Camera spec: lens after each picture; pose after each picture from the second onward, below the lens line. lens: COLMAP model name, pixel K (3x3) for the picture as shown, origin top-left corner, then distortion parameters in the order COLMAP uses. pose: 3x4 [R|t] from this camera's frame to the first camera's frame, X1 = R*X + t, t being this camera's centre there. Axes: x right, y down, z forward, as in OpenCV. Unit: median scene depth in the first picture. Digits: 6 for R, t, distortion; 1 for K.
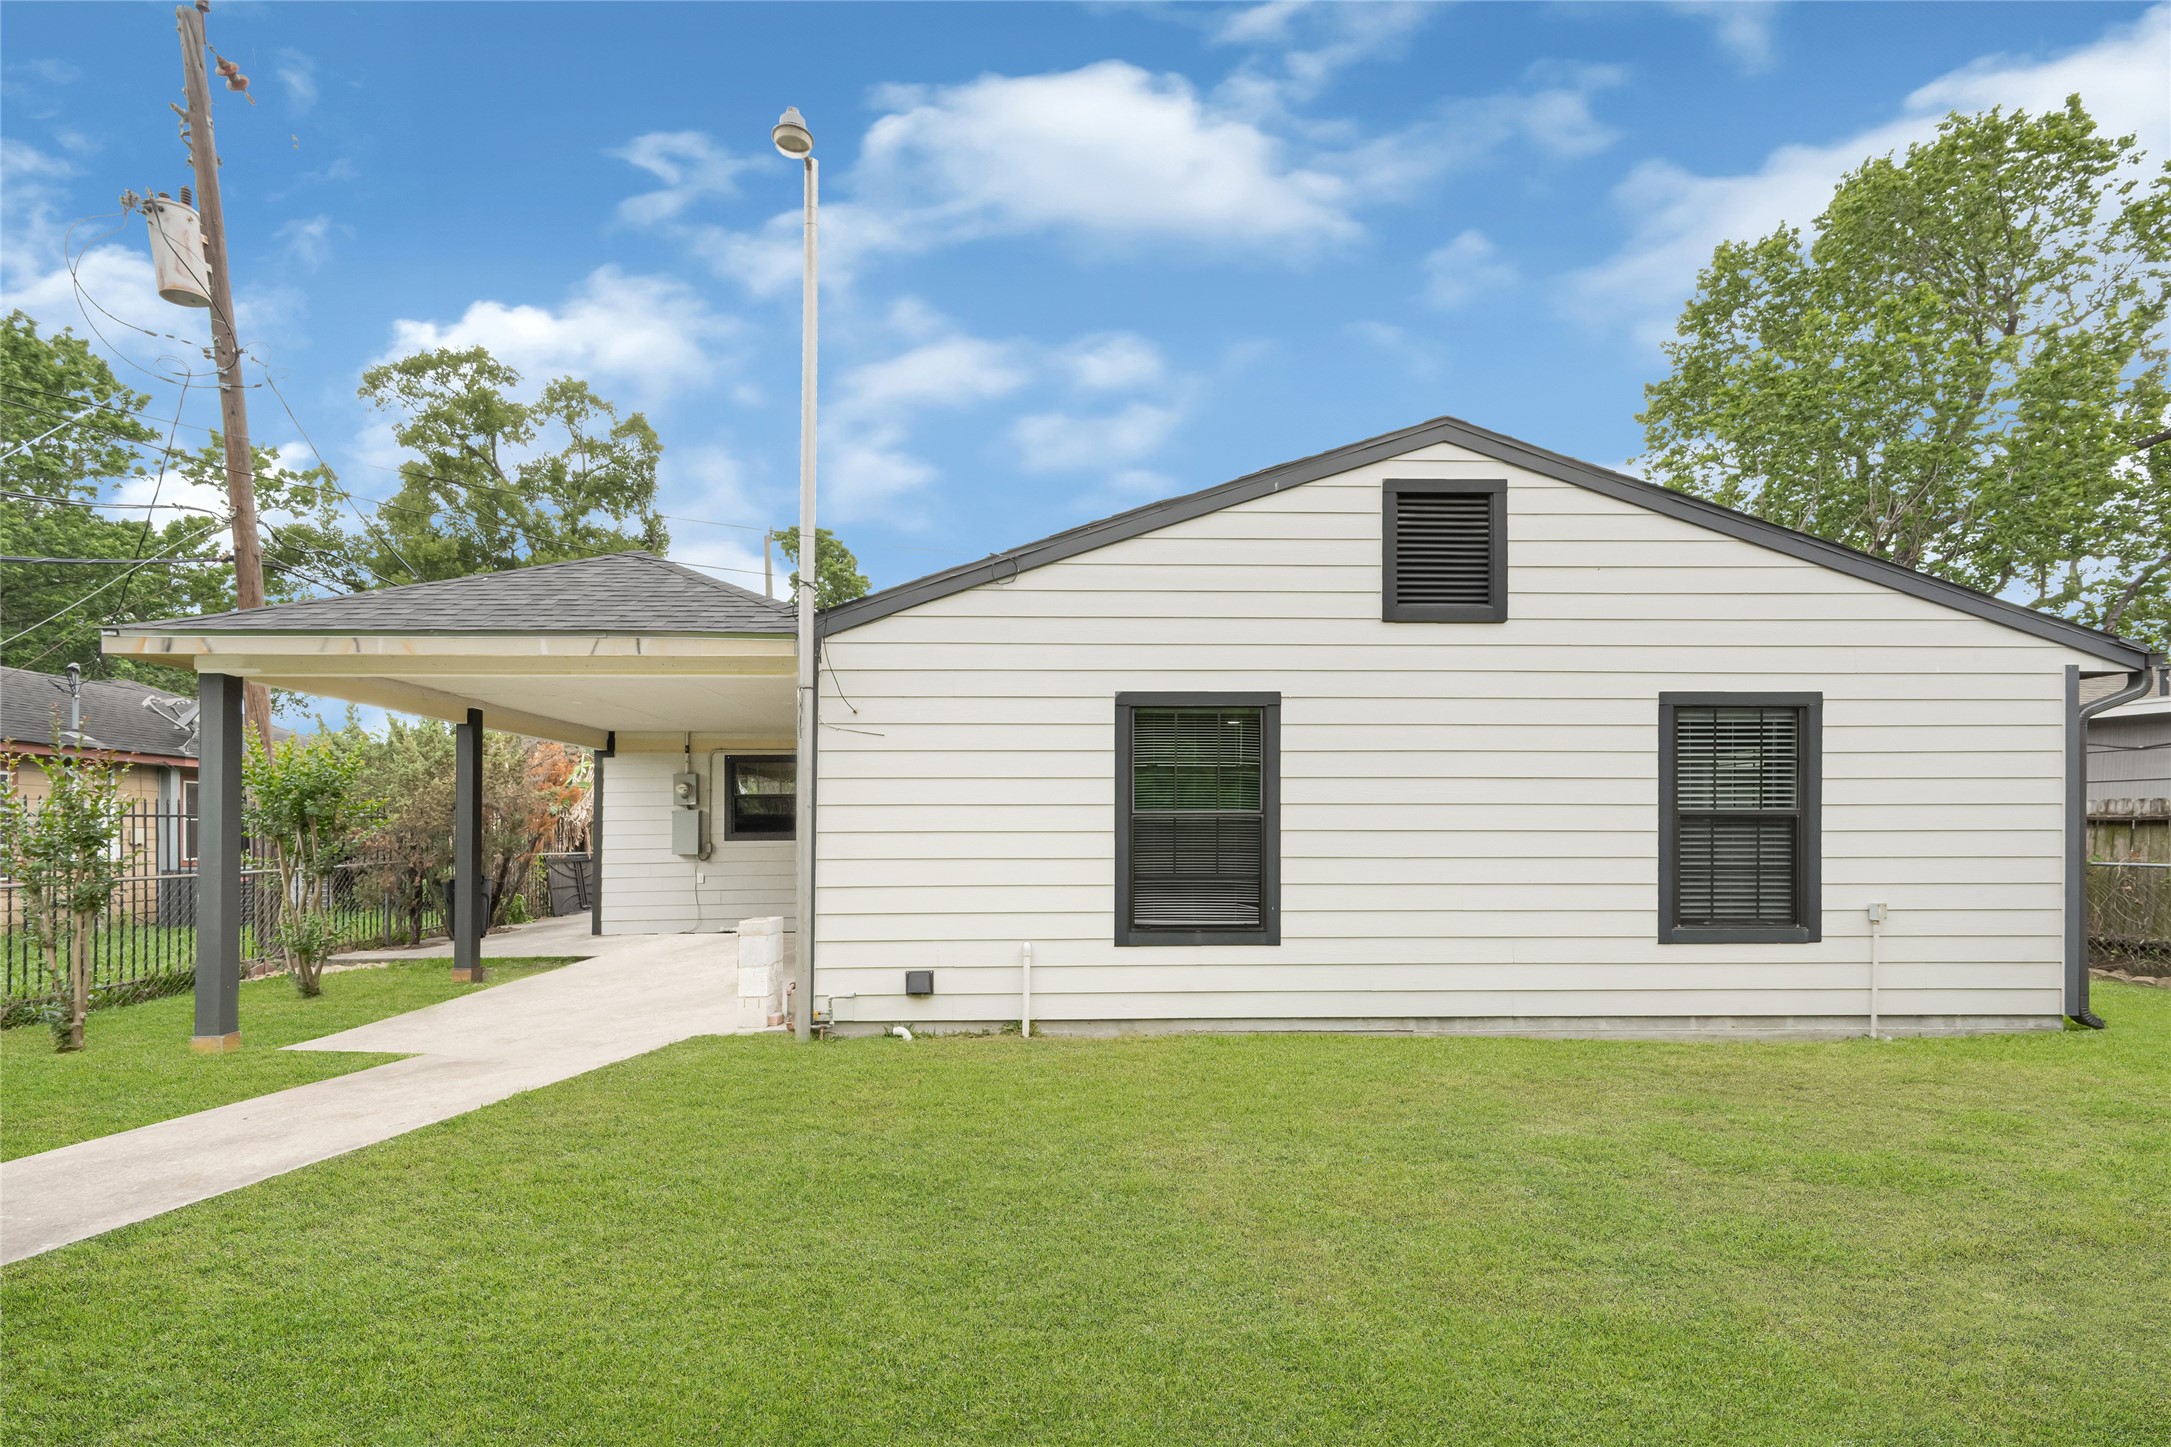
lens RADIAL K [[944.6, 0, 1084.2], [0, 944.6, 821.1], [0, 0, 1]] dist [-0.013633, -0.000393]
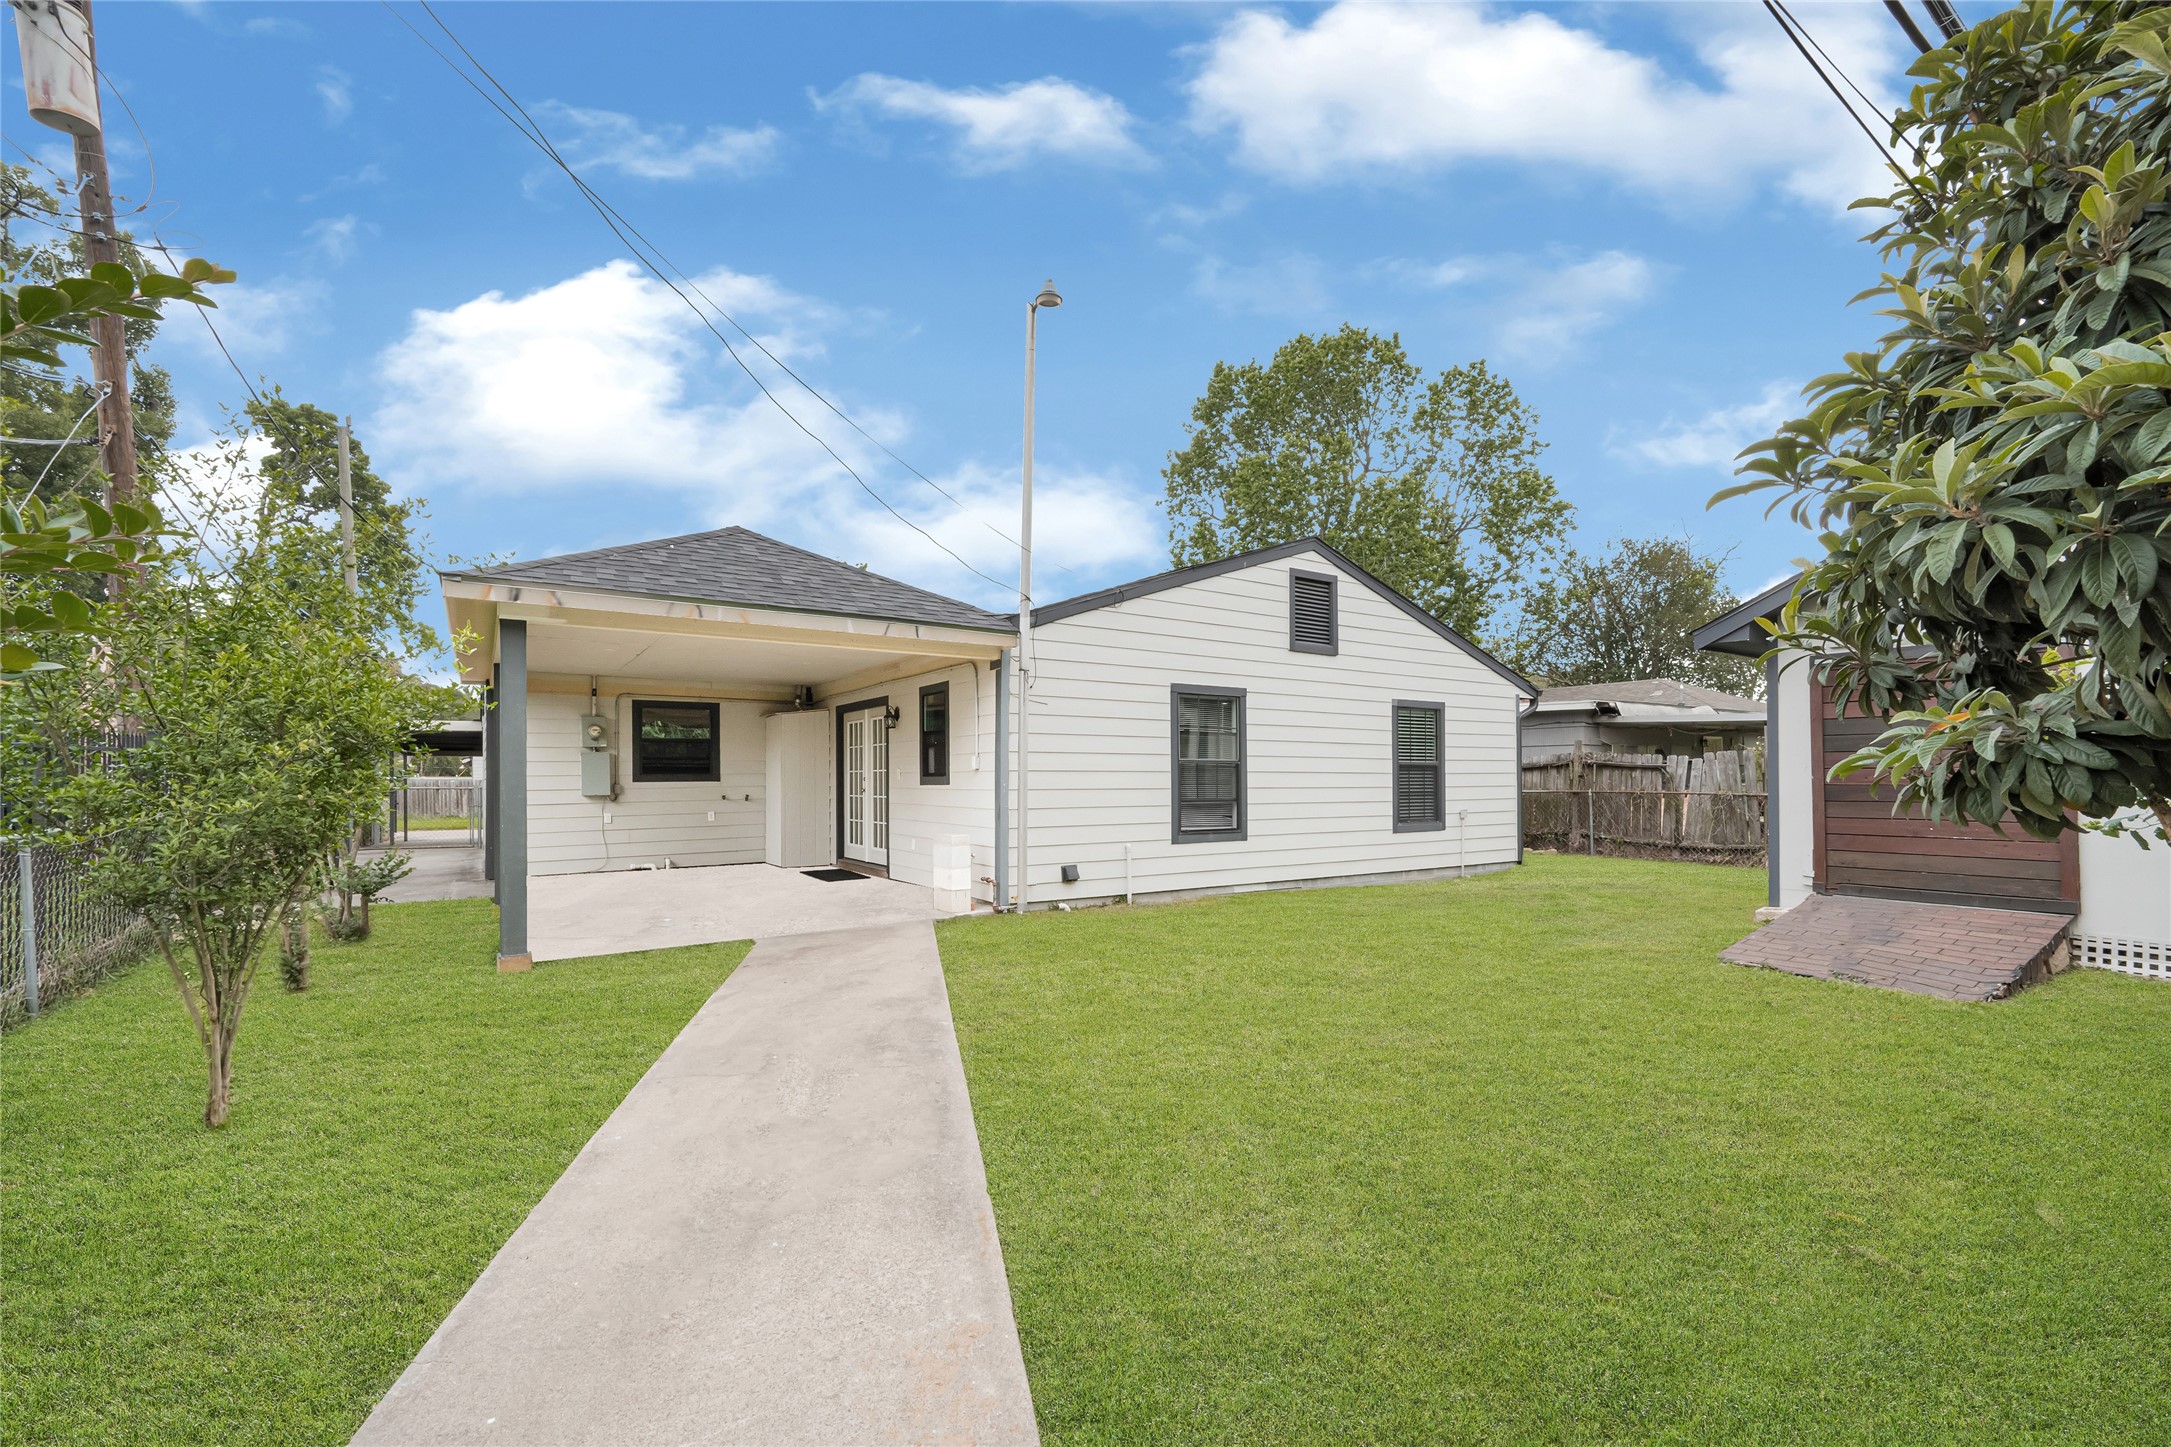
lens RADIAL K [[901.1, 0, 1082.0], [0, 901.1, 778.3], [0, 0, 1]] dist [-0.061758, 0.000008]
pose [[0.853175, 0.000865, 0.521625, -0.855467], [-0.004997, 0.999966, 0.006514, 0.012922], [-0.521602, -0.008164, 0.853150, -0.200521]]
